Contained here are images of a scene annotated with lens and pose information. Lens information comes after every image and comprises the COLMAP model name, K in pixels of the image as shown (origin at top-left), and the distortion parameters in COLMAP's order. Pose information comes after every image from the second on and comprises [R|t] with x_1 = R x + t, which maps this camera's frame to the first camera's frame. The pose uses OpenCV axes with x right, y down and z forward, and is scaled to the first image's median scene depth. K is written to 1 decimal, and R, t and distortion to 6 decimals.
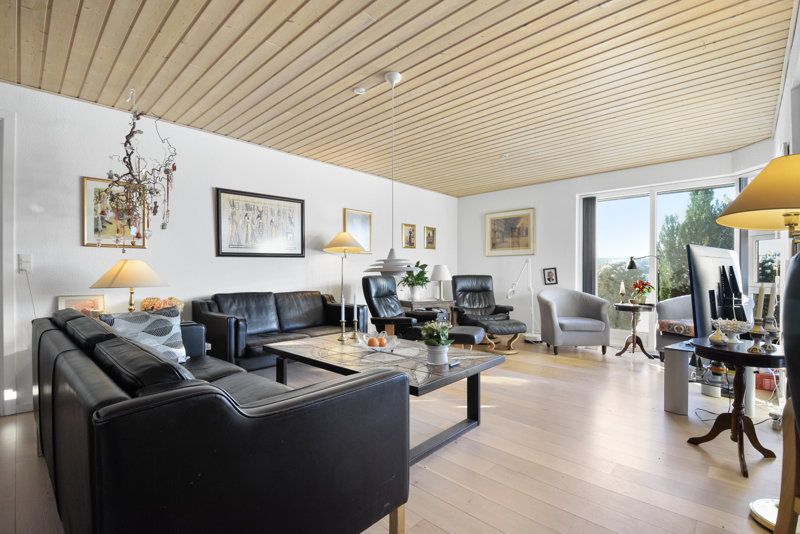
lens RADIAL K [[373.0, 0, 399.8], [0, 373.0, 275.6], [0, 0, 1]] dist [0.002277, -0.016370]
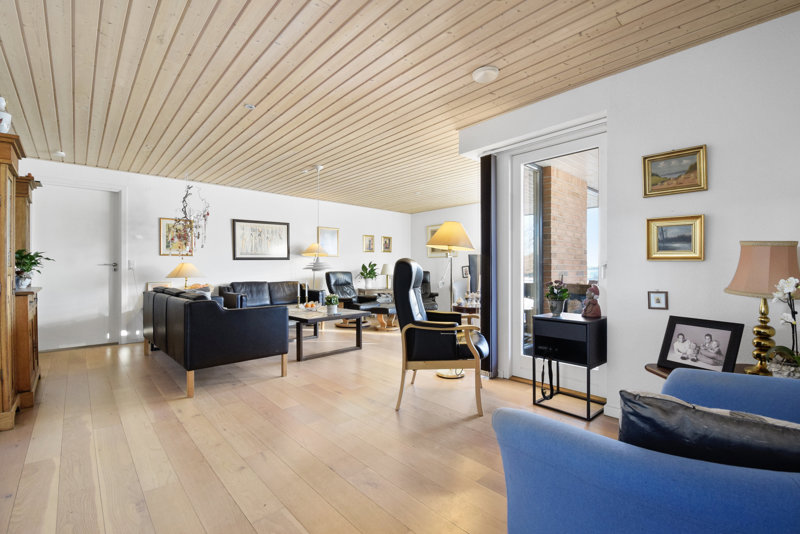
lens RADIAL K [[373.0, 0, 399.8], [0, 373.0, 275.6], [0, 0, 1]] dist [0.002277, -0.016370]
pose [[0.996835, 0.001245, -0.079493, 0.376991], [-0.000466, 0.999952, 0.009820, 0.001874], [0.079502, -0.009752, 0.996787, -0.594598]]
